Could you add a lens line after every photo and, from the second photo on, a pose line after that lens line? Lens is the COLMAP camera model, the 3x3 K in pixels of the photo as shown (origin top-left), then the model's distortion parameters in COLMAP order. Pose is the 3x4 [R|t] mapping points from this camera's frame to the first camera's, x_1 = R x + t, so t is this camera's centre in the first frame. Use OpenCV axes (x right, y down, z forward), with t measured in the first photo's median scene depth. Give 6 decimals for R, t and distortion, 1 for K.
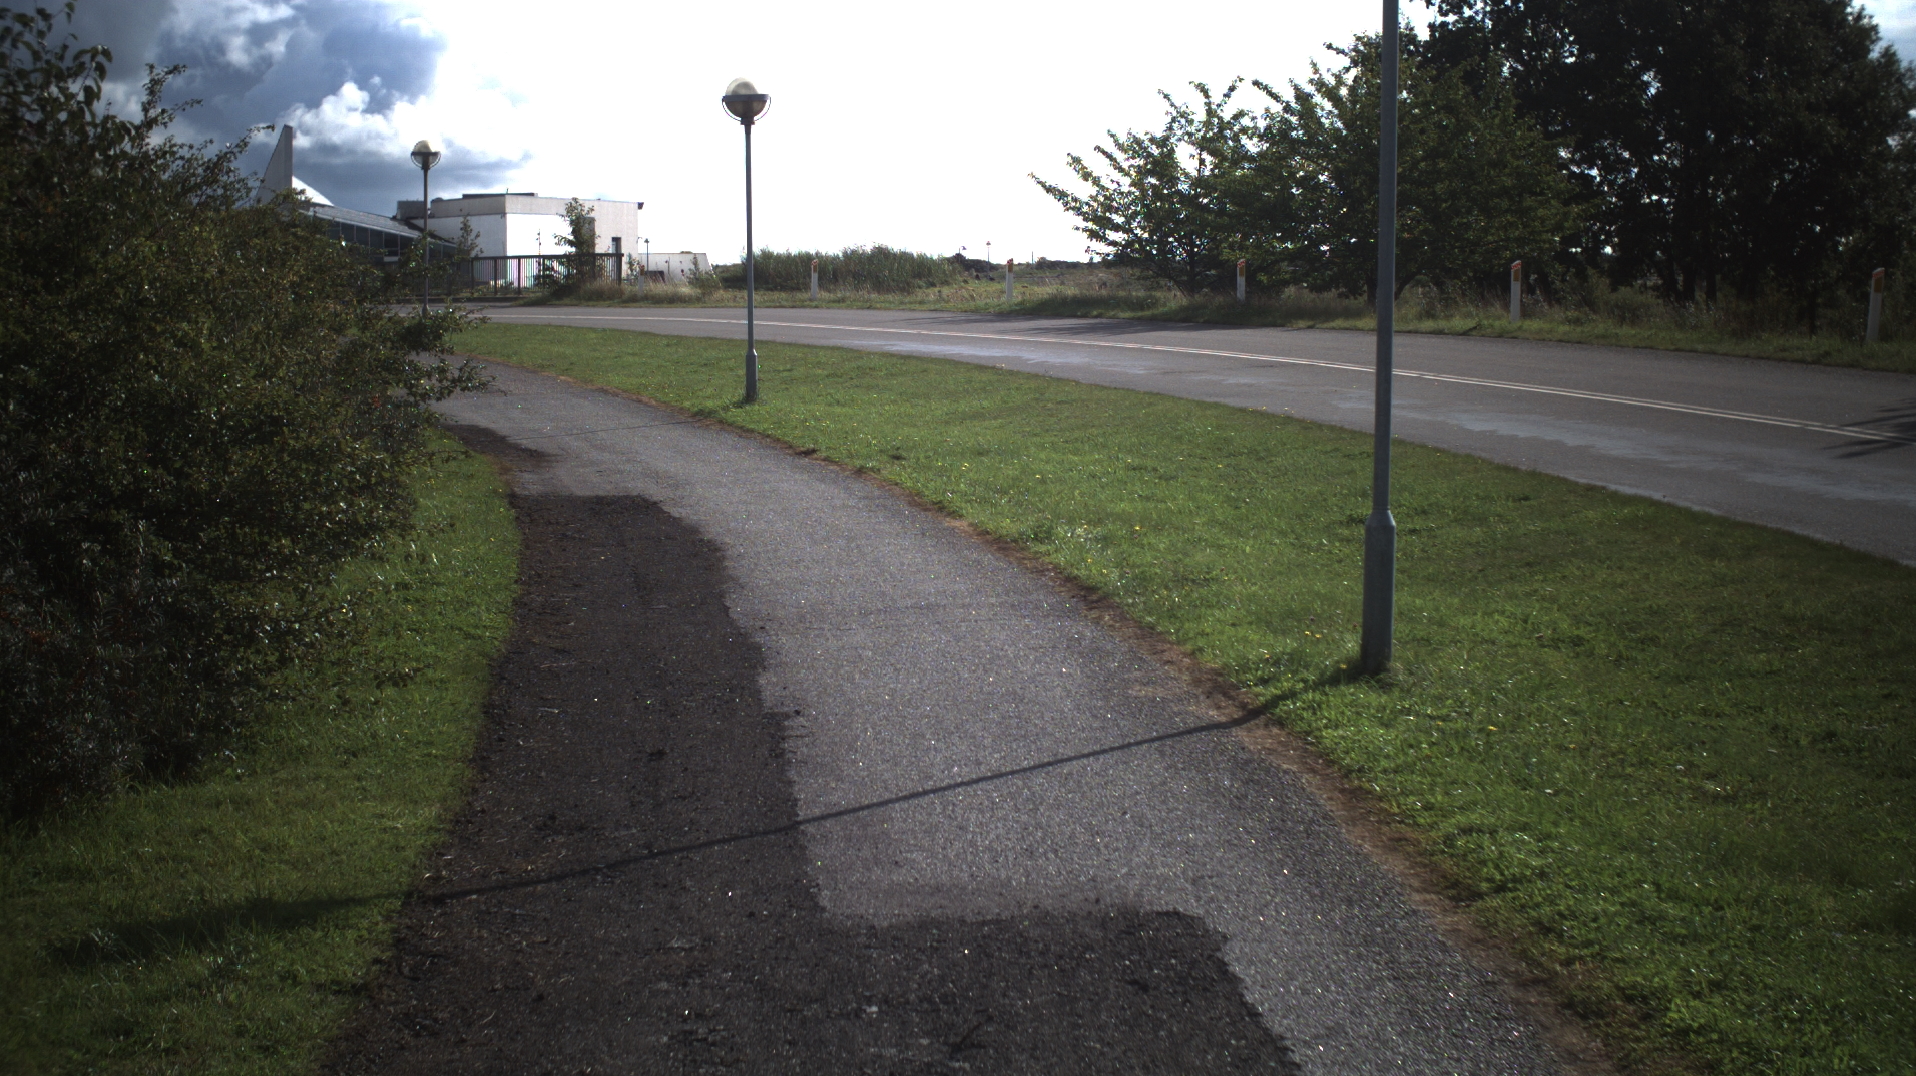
lens RADIAL K [[3386.5, 0, 958.0], [0, 3386.5, 538.0], [0, 0, 1]] dist [-0.296171, 0.346710]
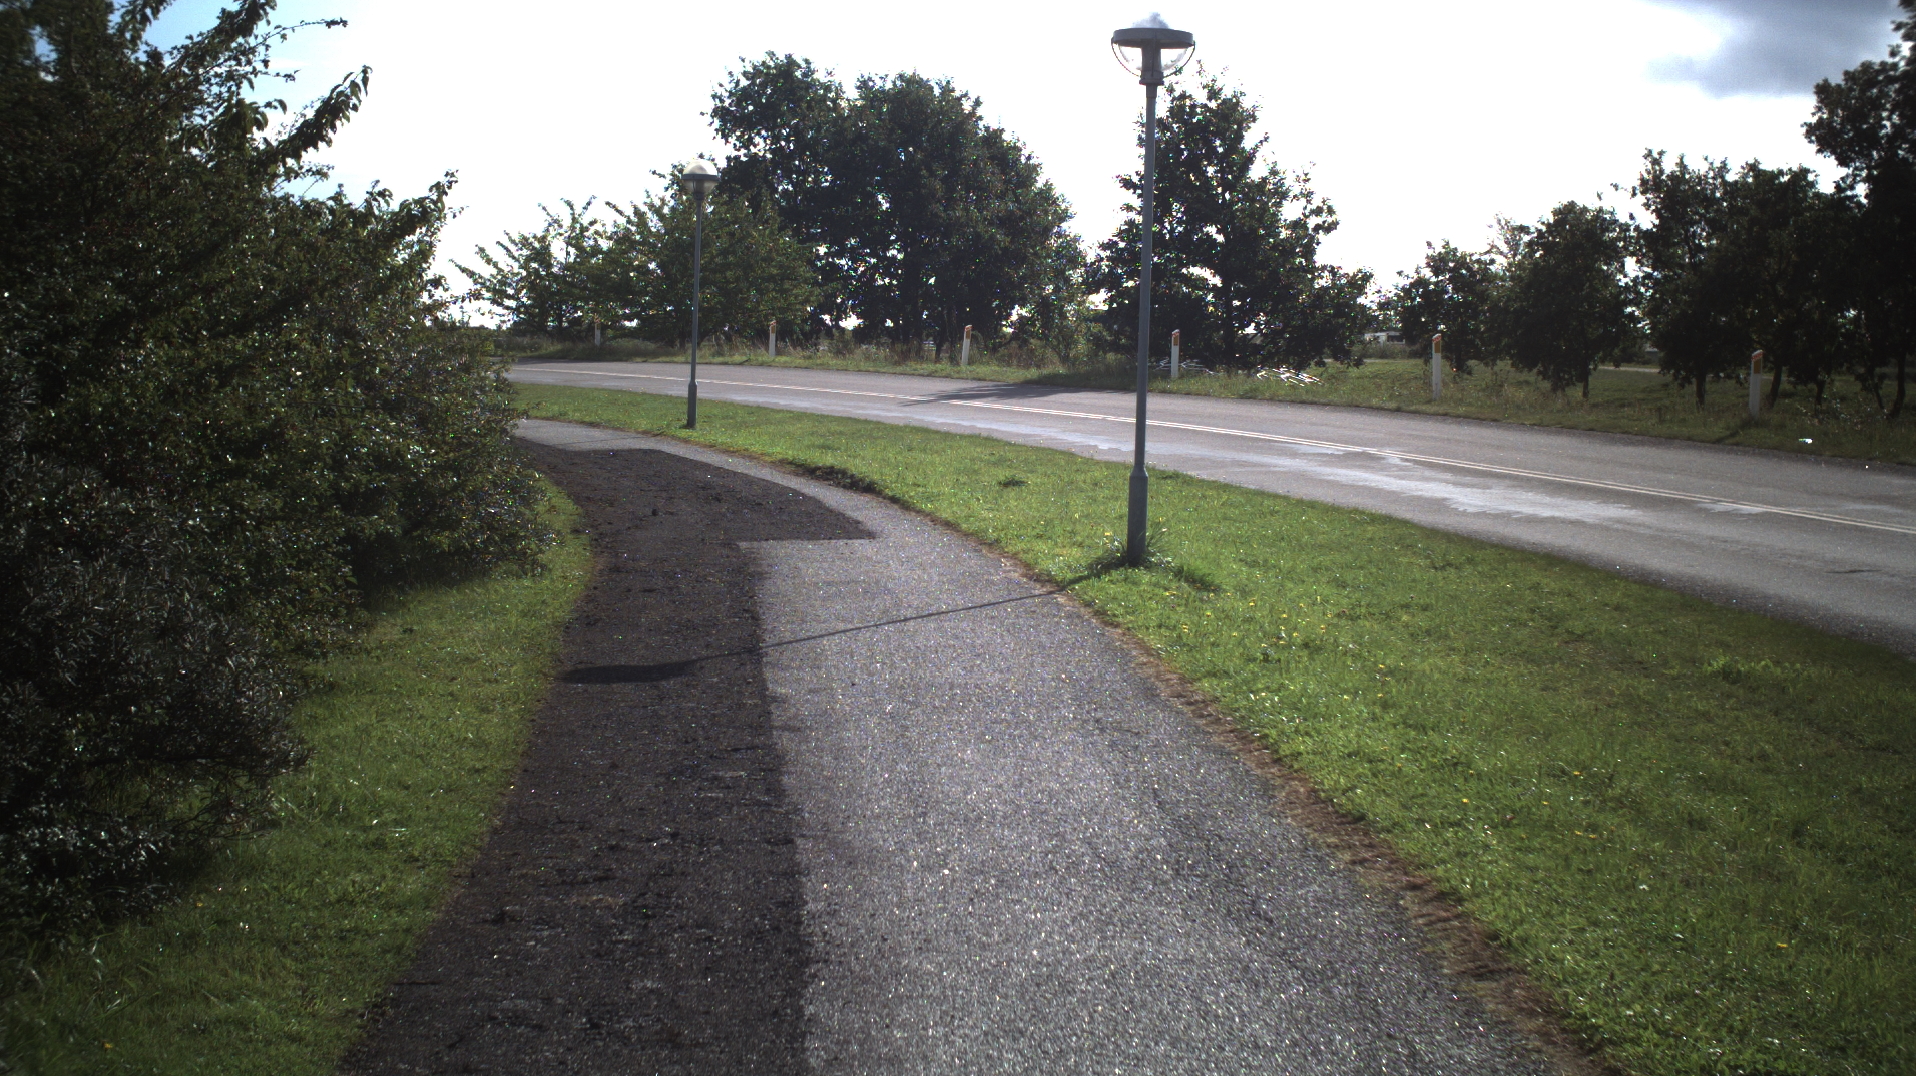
lens RADIAL K [[3386.5, 0, 958.0], [0, 3386.5, 538.0], [0, 0, 1]] dist [-0.296171, 0.346710]
pose [[0.978791, 0.009234, 0.204652, -0.065433], [-0.004877, 0.999751, -0.021783, 0.046941], [-0.204802, 0.020323, 0.978592, -0.503902]]
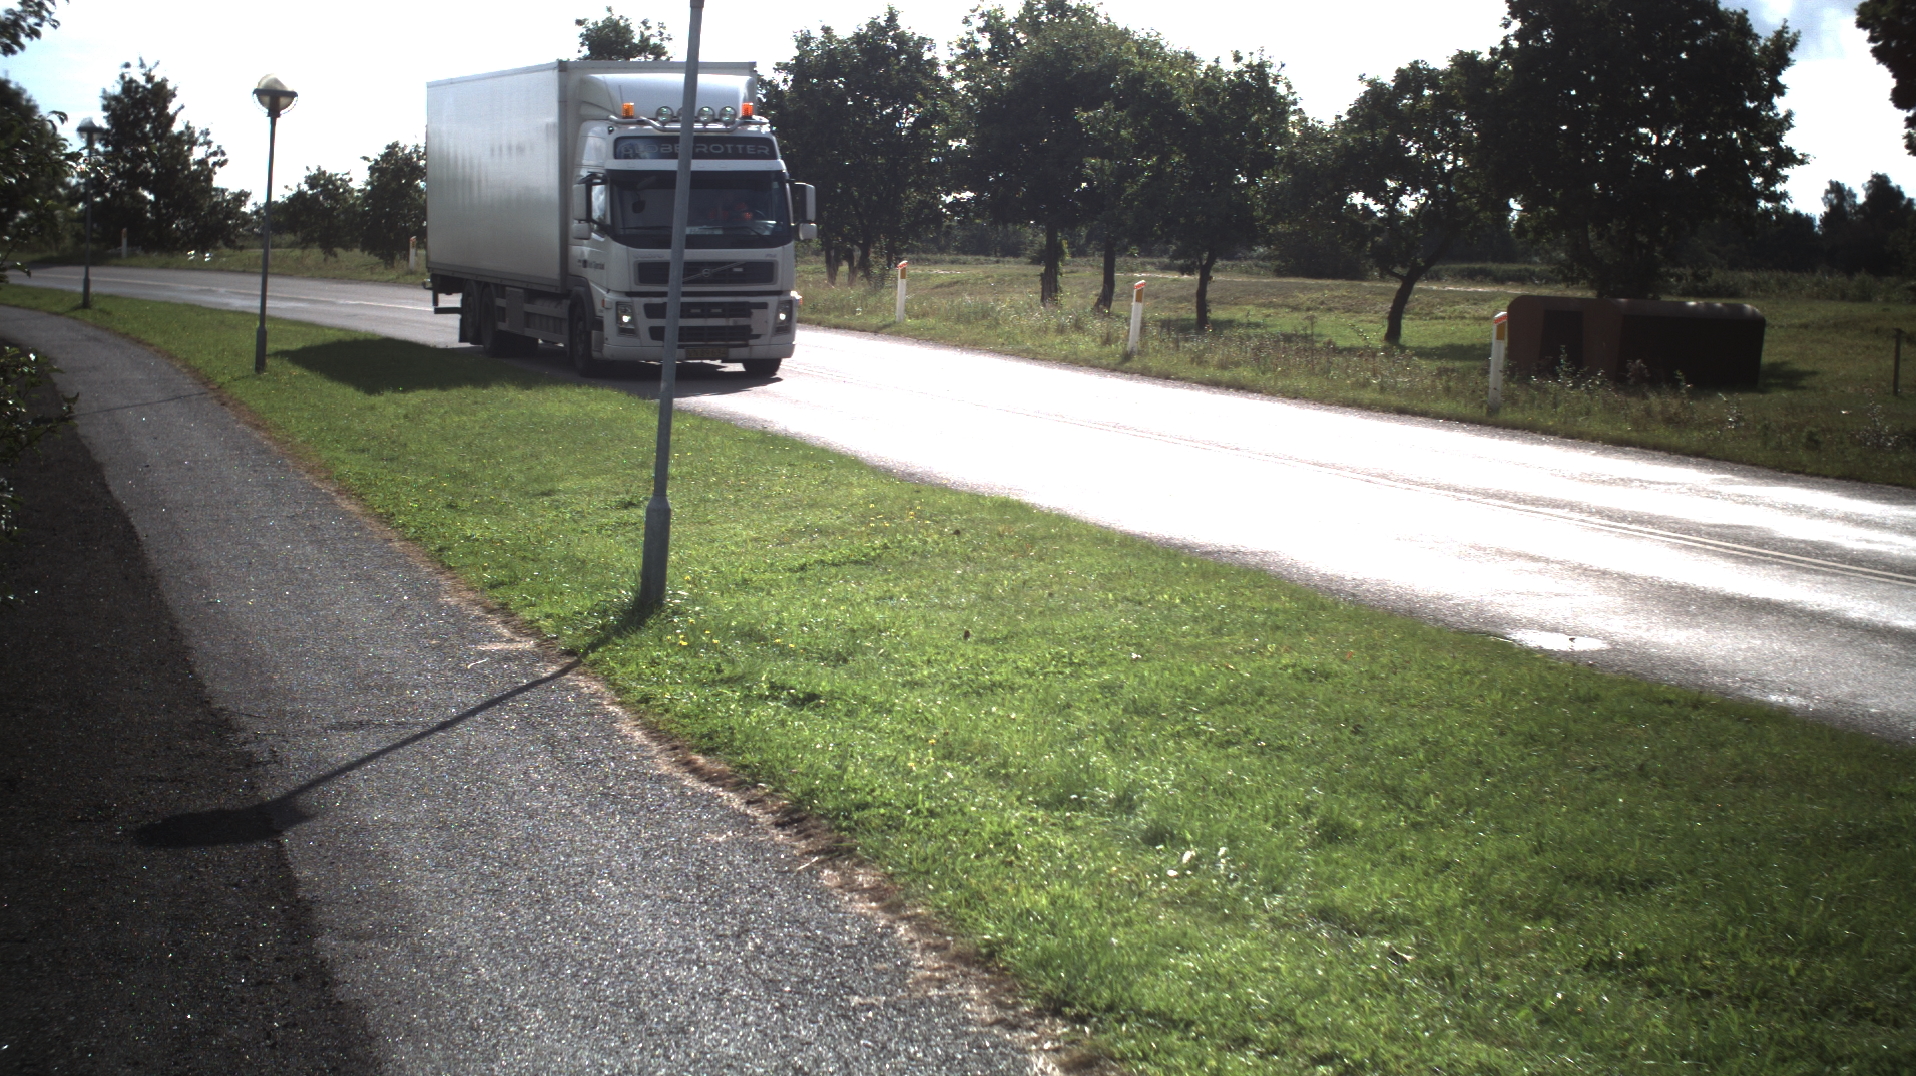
lens RADIAL K [[3386.5, 0, 958.0], [0, 3386.5, 538.0], [0, 0, 1]] dist [-0.296171, 0.346710]
pose [[0.875840, -0.017157, 0.482296, -0.227846], [0.013703, 0.999849, 0.010684, 0.103242], [-0.482406, -0.002749, 0.875943, -1.162889]]
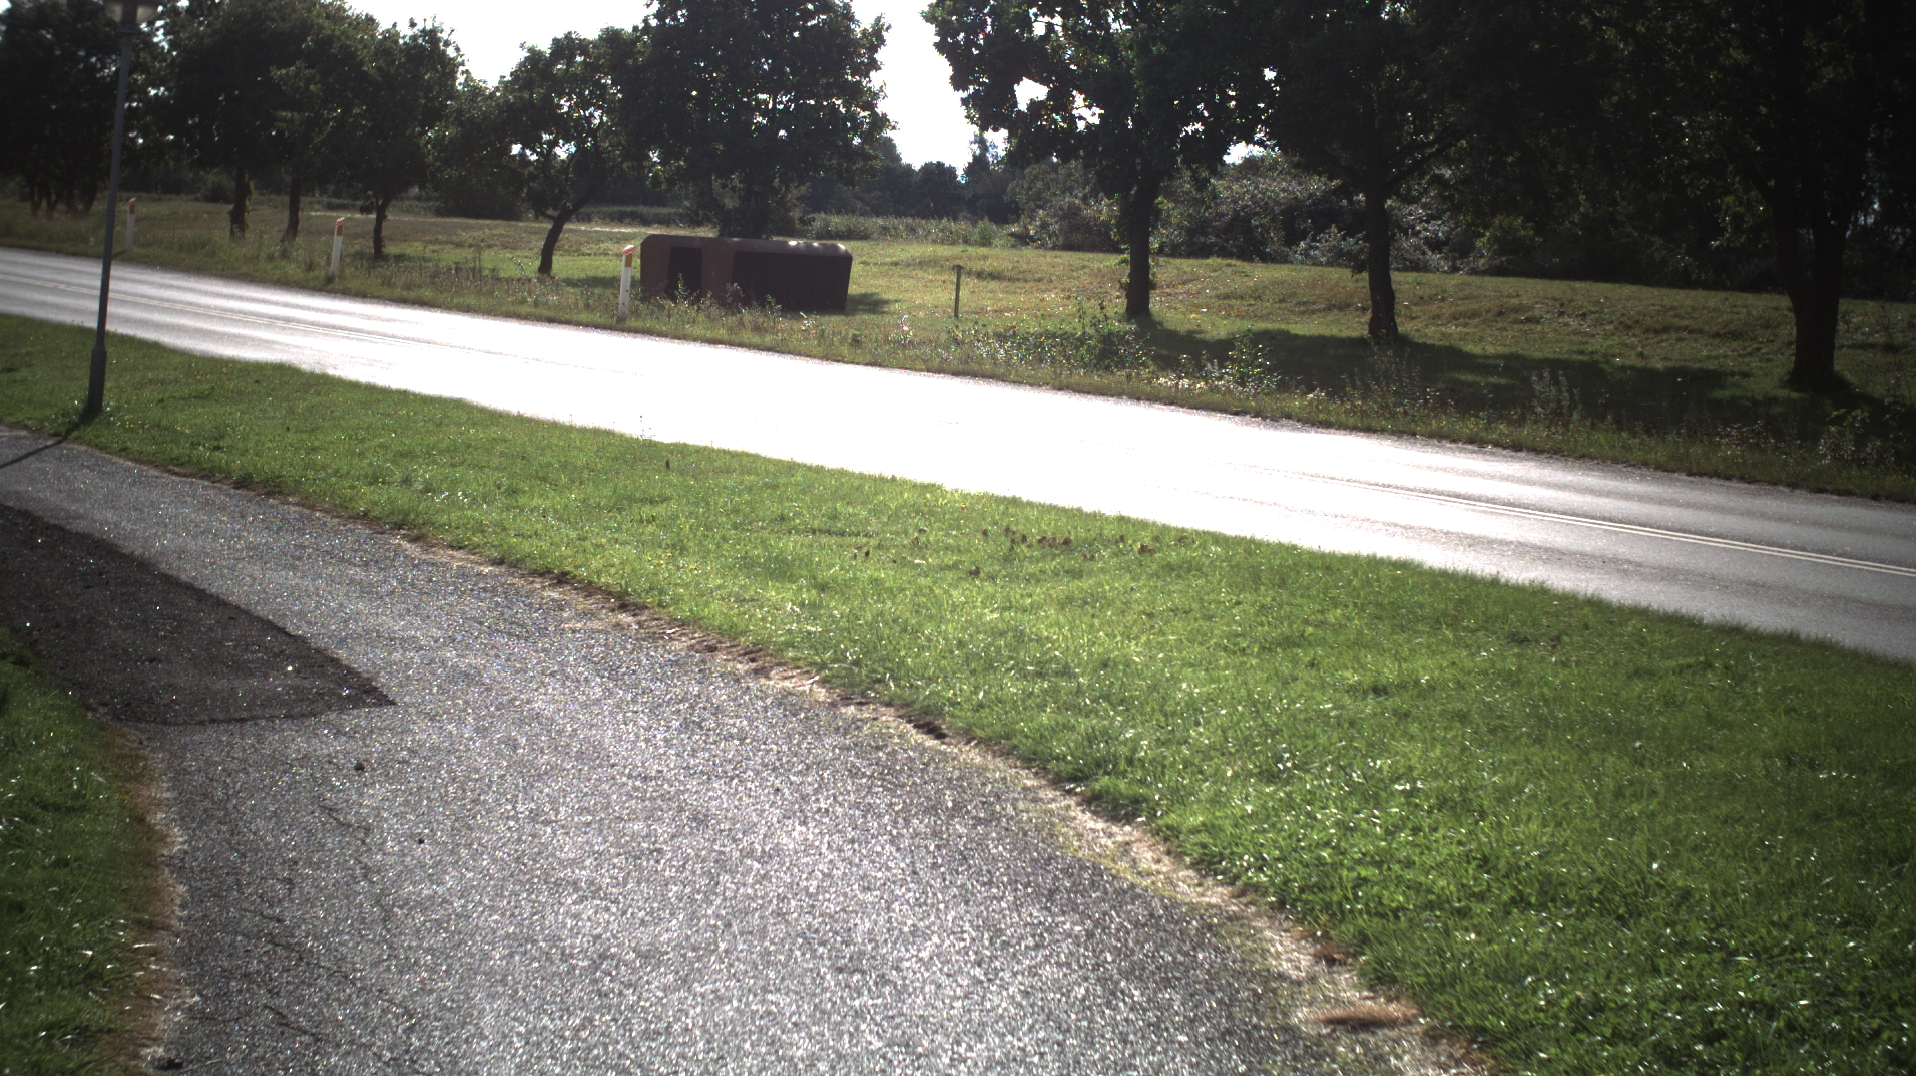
lens RADIAL K [[3989.6, 0, 958.0], [0, 3989.6, 538.0], [0, 0, 1]] dist [-0.361677, 0.388605]
pose [[0.741220, -0.014030, 0.671116, -0.479079], [0.004715, 0.999866, 0.015695, 0.131548], [-0.671246, -0.008469, 0.741186, -1.505641]]
